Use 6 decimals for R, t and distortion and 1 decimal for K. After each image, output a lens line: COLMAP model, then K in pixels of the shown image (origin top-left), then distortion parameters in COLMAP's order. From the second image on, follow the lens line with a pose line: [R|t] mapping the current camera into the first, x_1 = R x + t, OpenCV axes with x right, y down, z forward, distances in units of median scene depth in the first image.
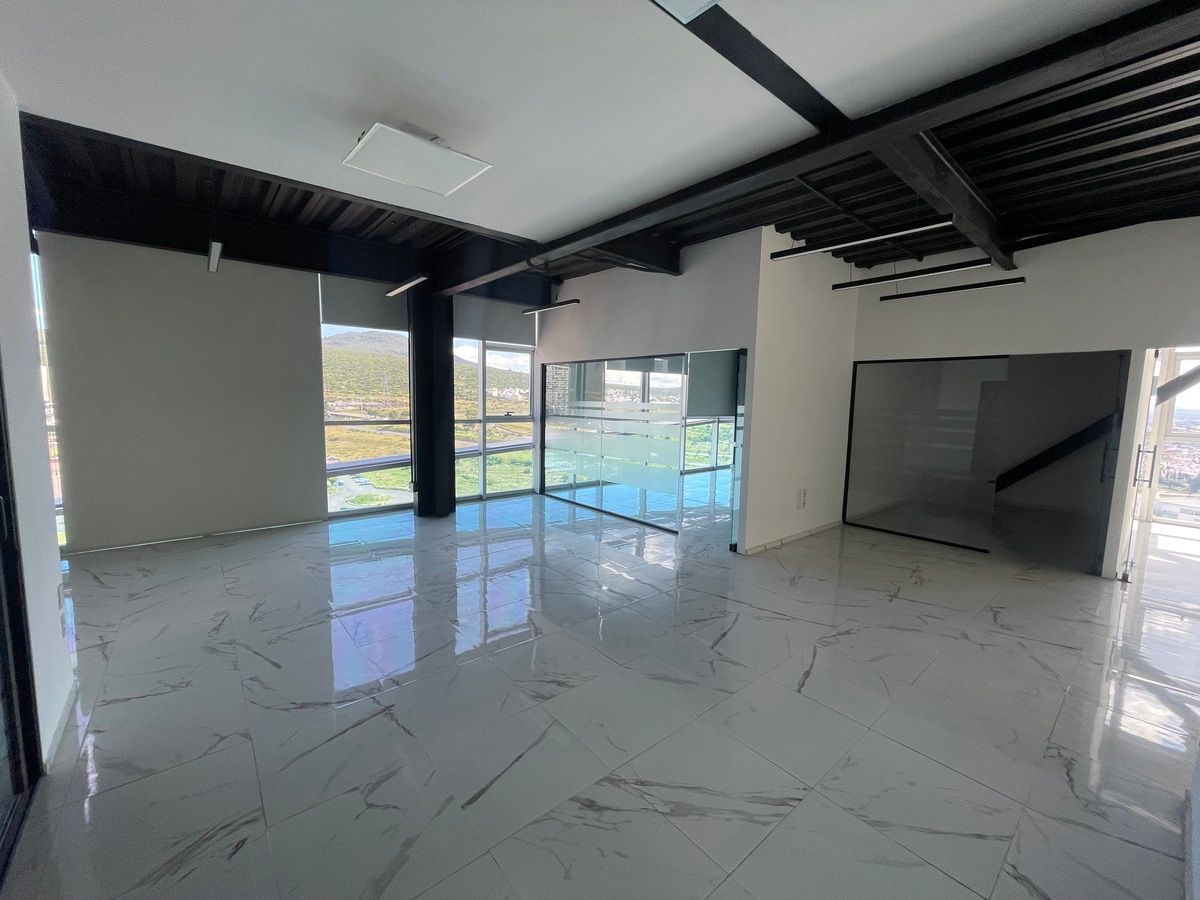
lens RADIAL K [[484.4, 0, 600.0], [0, 484.4, 449.7], [0, 0, 1]] dist [-0.003235, -0.000331]
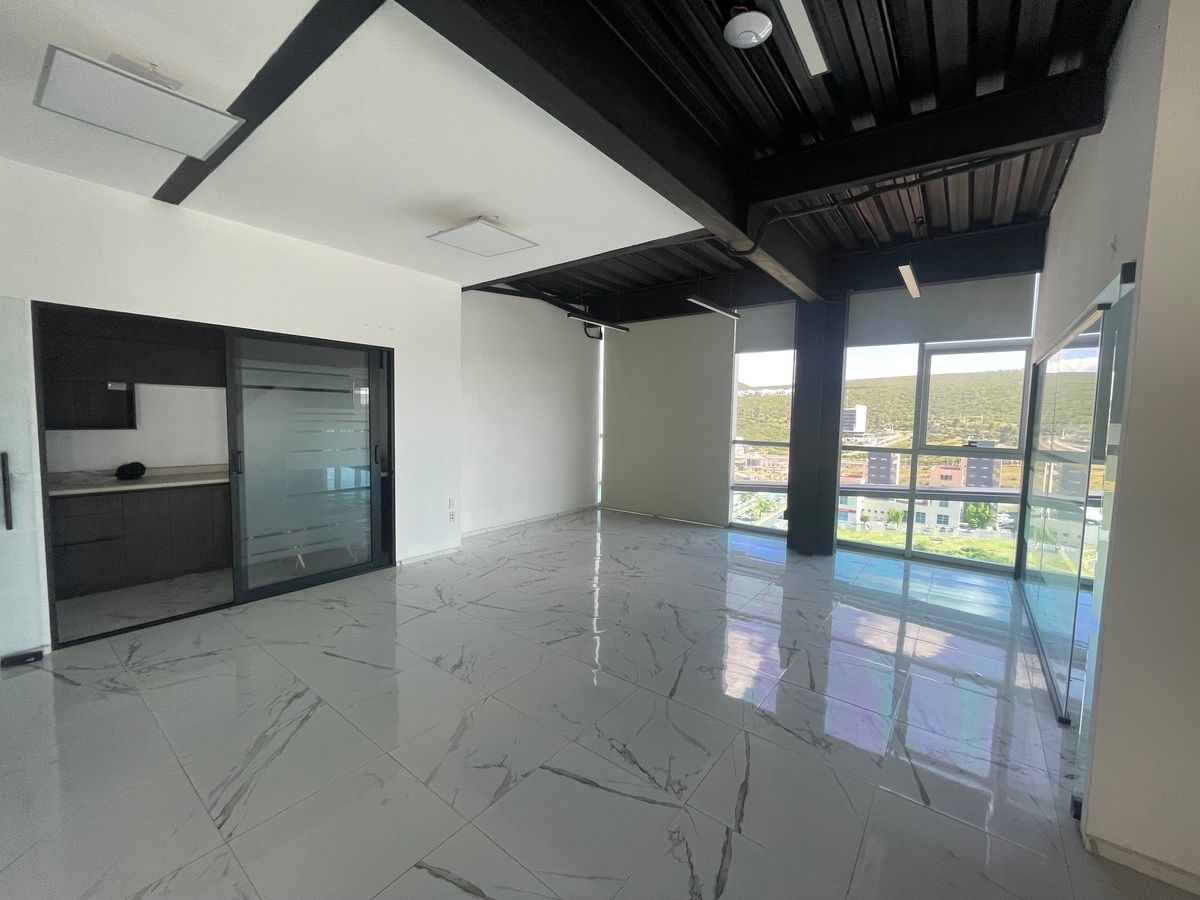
lens RADIAL K [[484.4, 0, 606.8], [0, 484.4, 453.1], [0, 0, 1]] dist [-0.003235, -0.000331]
pose [[0.217836, 0.060180, -0.974128, 0.446131], [-0.122079, 0.991938, 0.033981, -0.030390], [0.968320, 0.111518, 0.223427, 0.448773]]
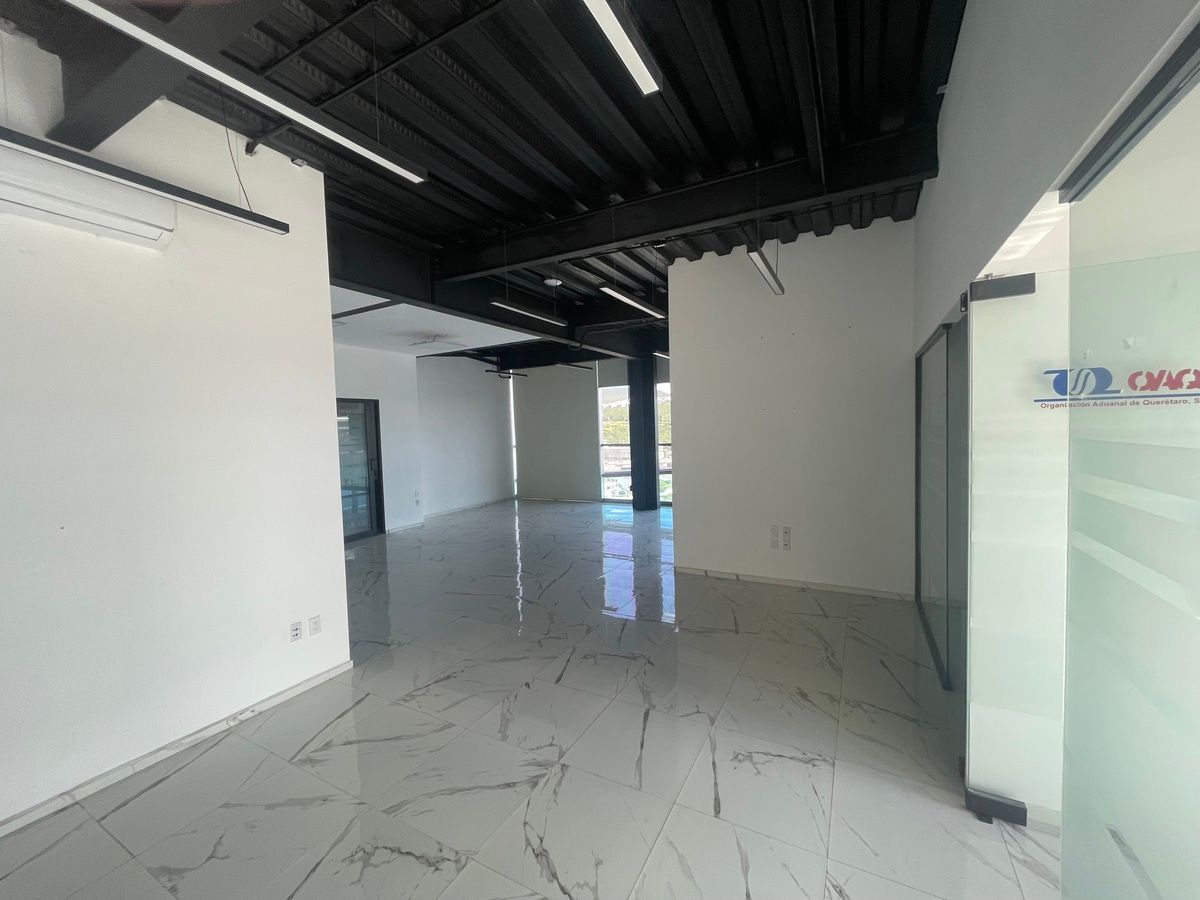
lens RADIAL K [[484.4, 0, 604.5], [0, 484.4, 453.8], [0, 0, 1]] dist [-0.003235, -0.000331]
pose [[0.363210, 0.019169, -0.931510, 0.994460], [-0.062847, 0.998015, -0.003968, -0.019188], [0.929585, 0.059984, 0.363693, 0.372792]]
